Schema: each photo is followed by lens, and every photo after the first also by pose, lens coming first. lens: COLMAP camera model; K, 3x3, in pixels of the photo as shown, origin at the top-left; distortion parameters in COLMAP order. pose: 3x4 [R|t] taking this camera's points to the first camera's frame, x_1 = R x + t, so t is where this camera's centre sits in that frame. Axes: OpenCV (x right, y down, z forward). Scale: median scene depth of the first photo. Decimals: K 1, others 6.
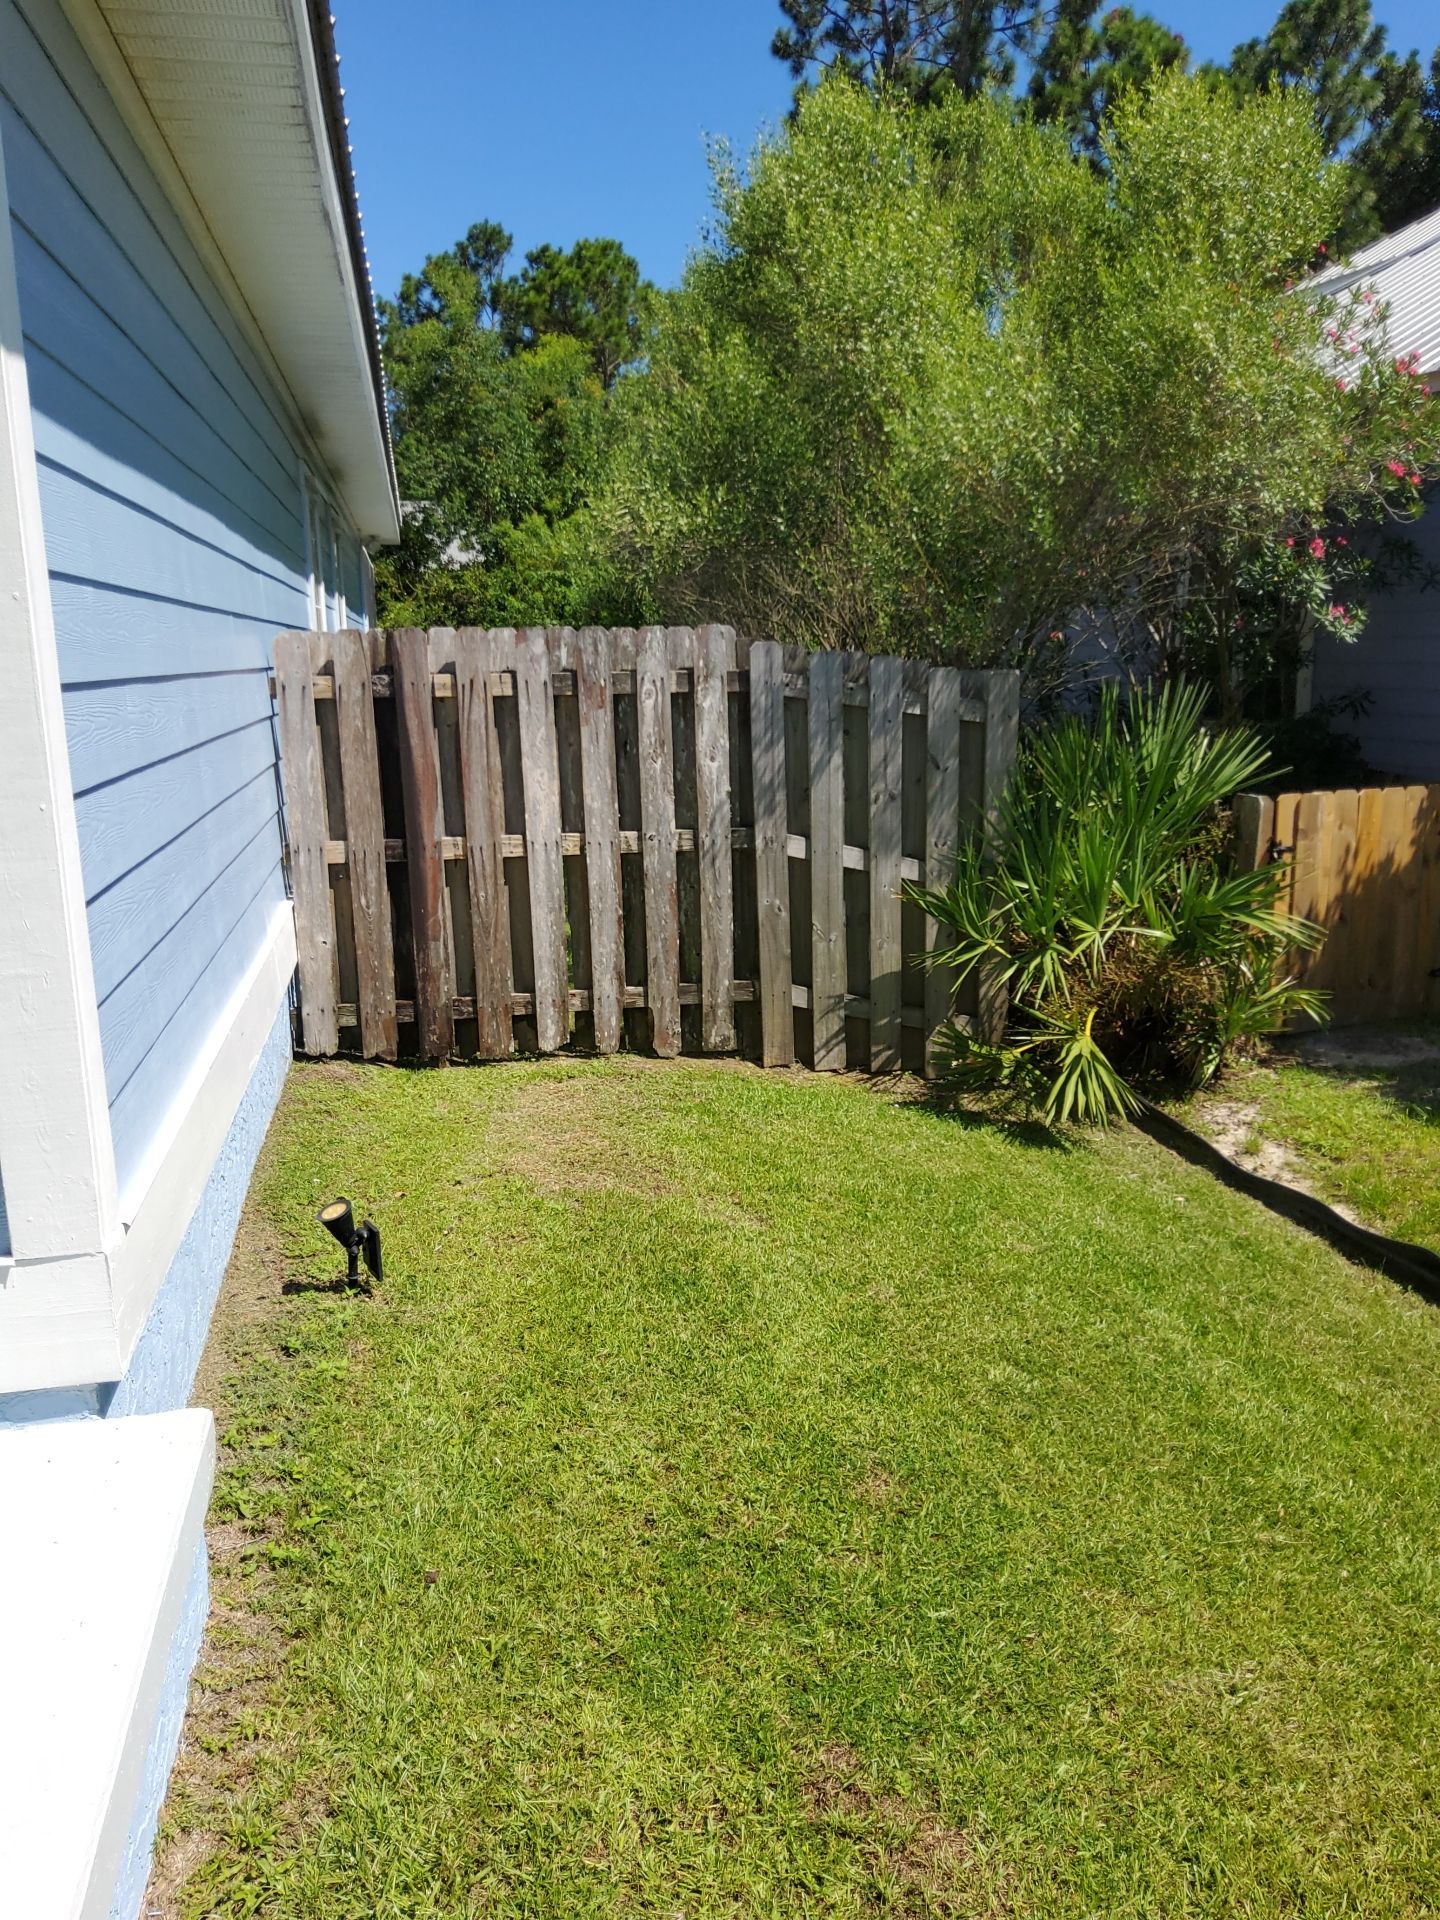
lens RADIAL K [[1370.0, 0, 740.7], [0, 1370.0, 953.0], [0, 0, 1]] dist [0.066728, -0.081620]
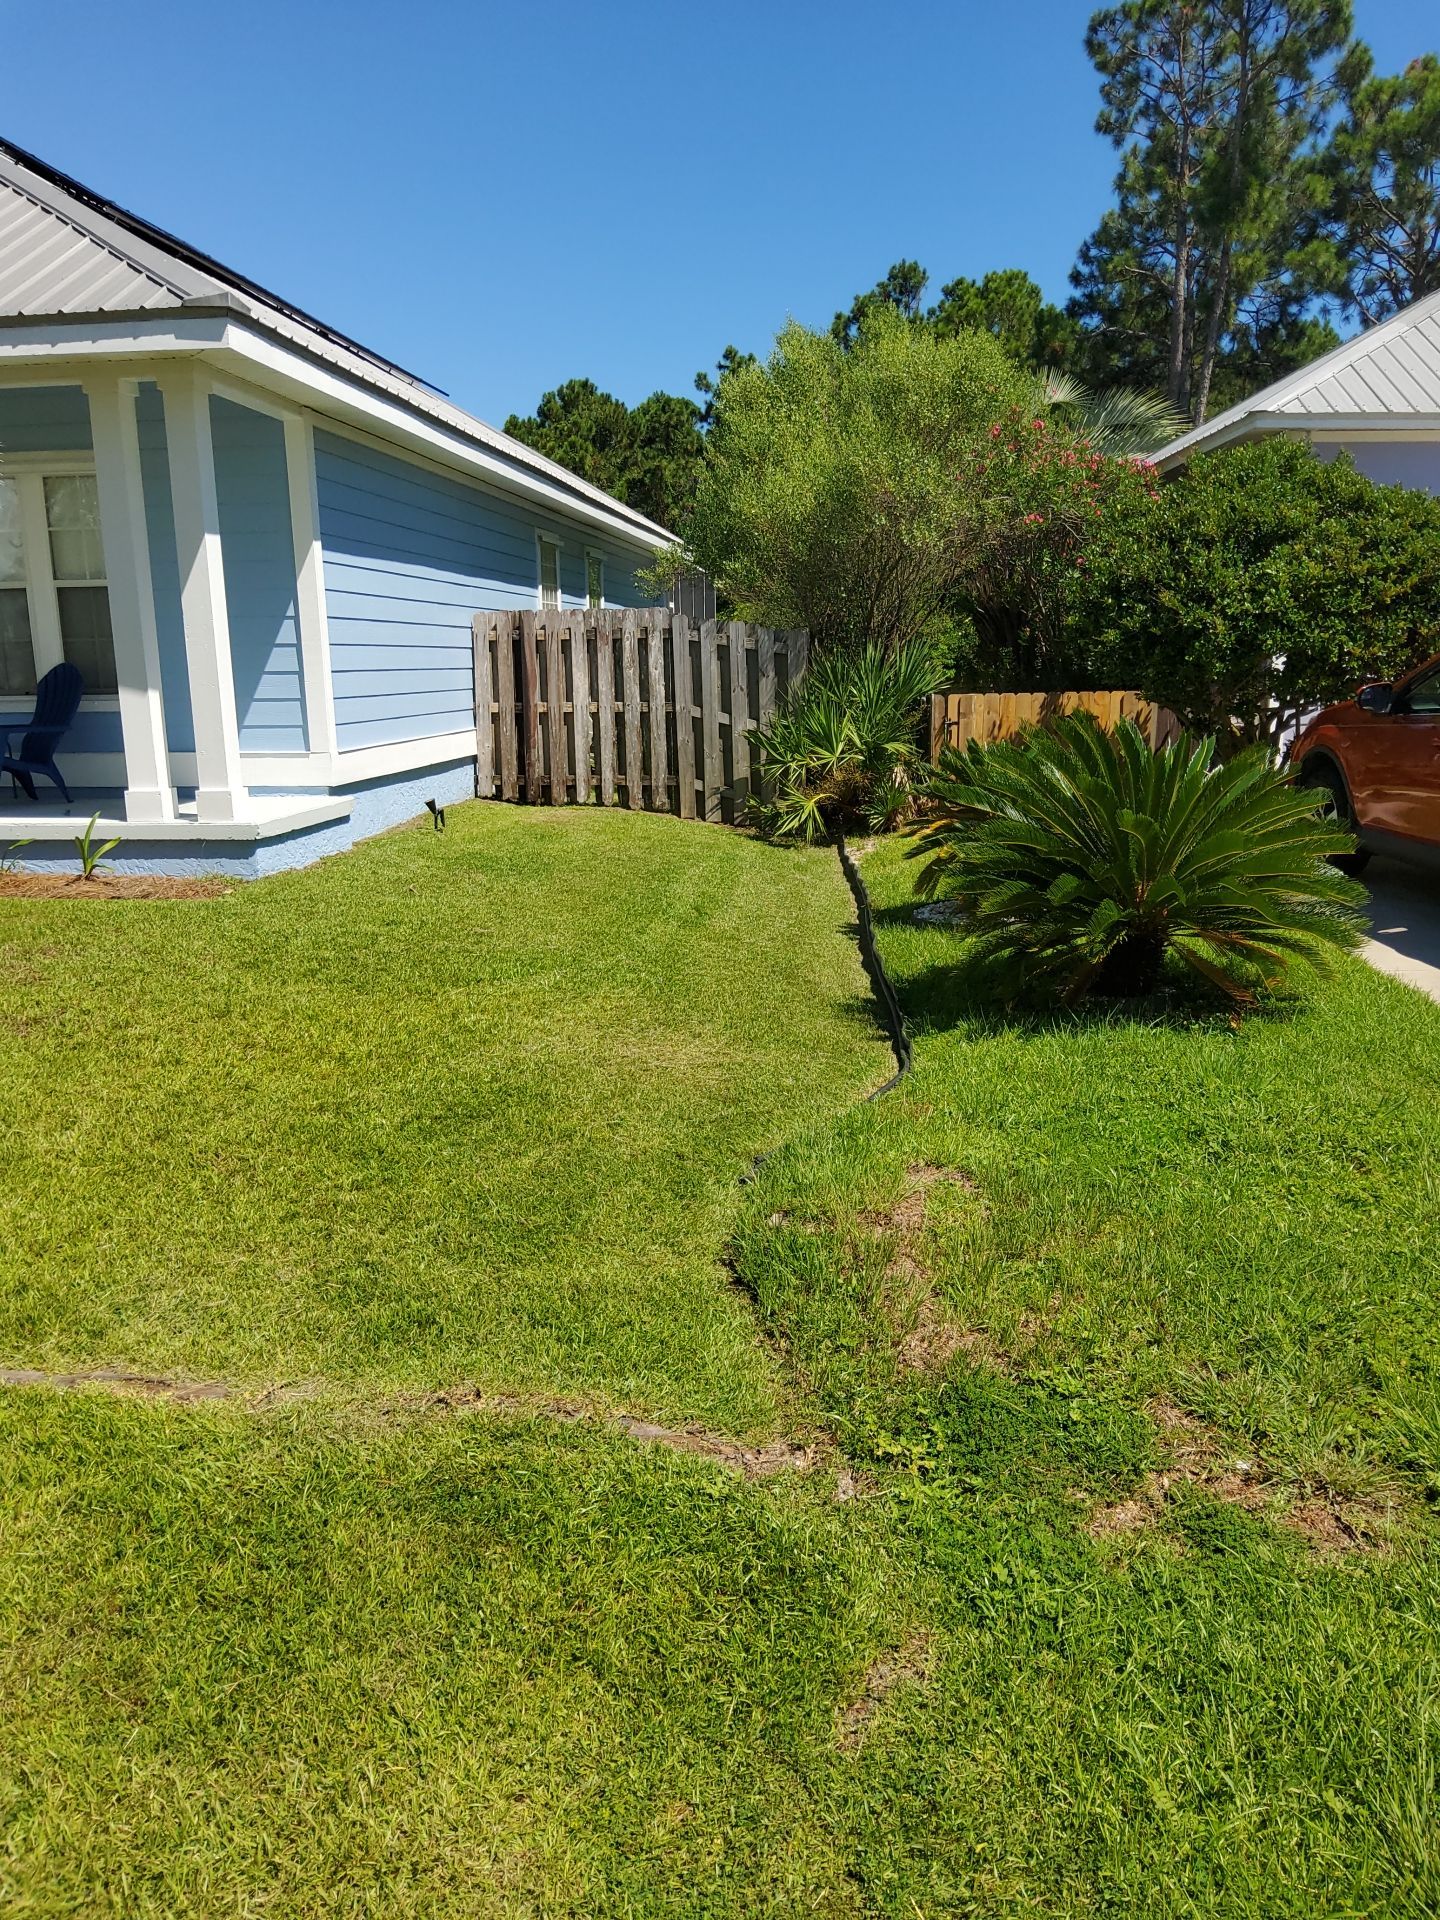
lens RADIAL K [[1467.5, 0, 776.9], [0, 1467.5, 978.3], [0, 0, 1]] dist [-0.000888, -0.005537]
pose [[0.949547, 0.070355, -0.305631, 0.876142], [-0.069889, 0.997477, 0.012481, 0.294889], [0.305738, 0.009509, 0.952068, -1.112607]]
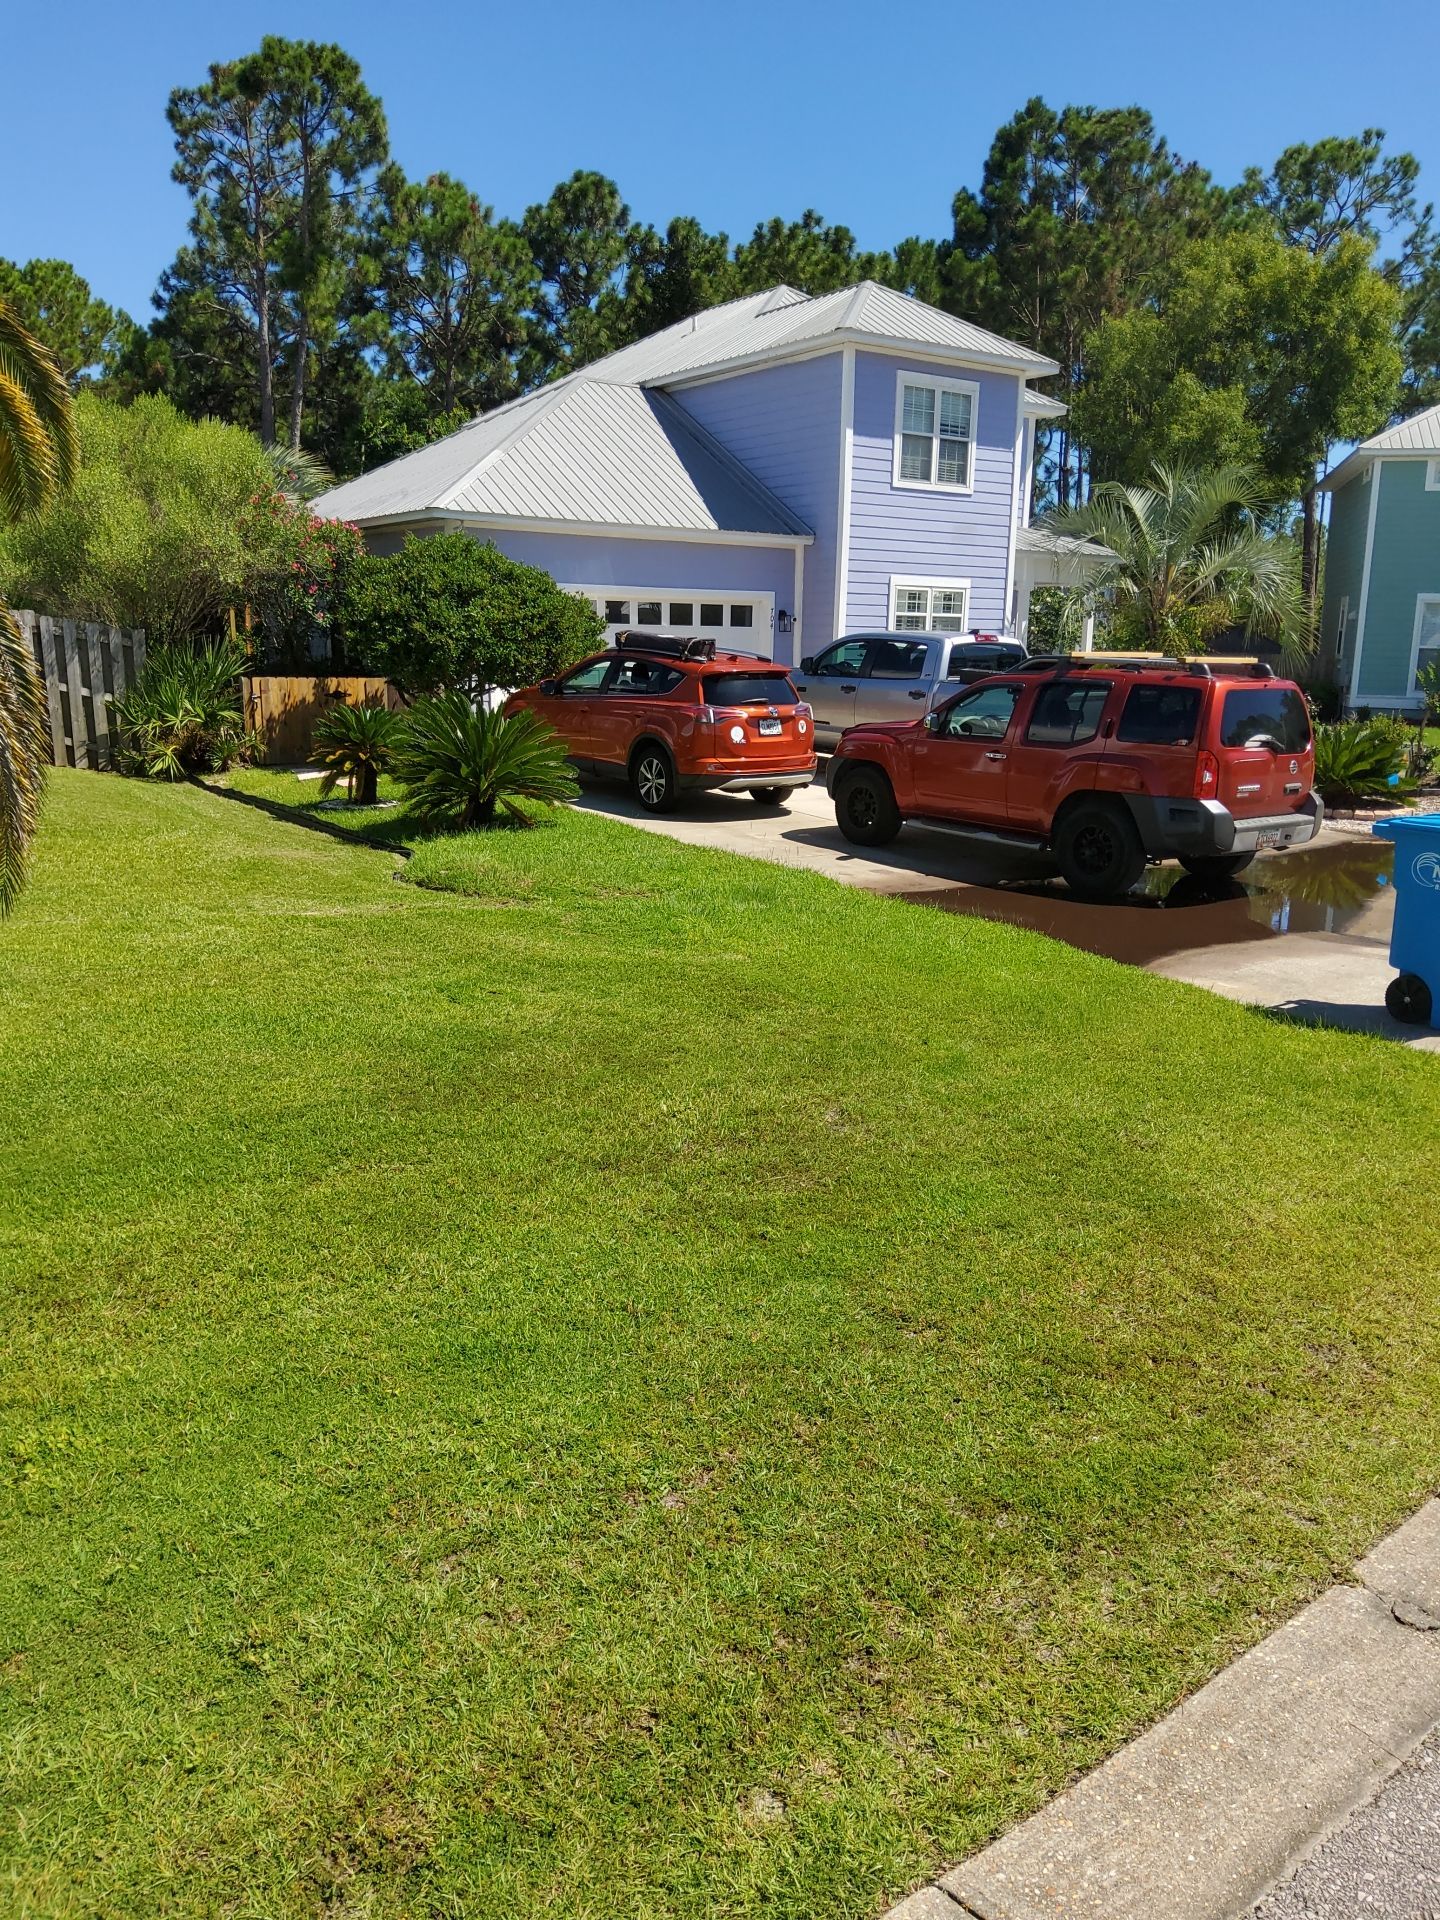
lens RADIAL K [[1511.9, 0, 720.4], [0, 1511.9, 1001.4], [0, 0, 1]] dist [0.102435, -0.134508]
pose [[0.962961, -0.030257, 0.267937, 0.489093], [0.027495, 0.999523, 0.014056, 0.580794], [-0.268235, -0.006168, 0.963334, -2.519041]]
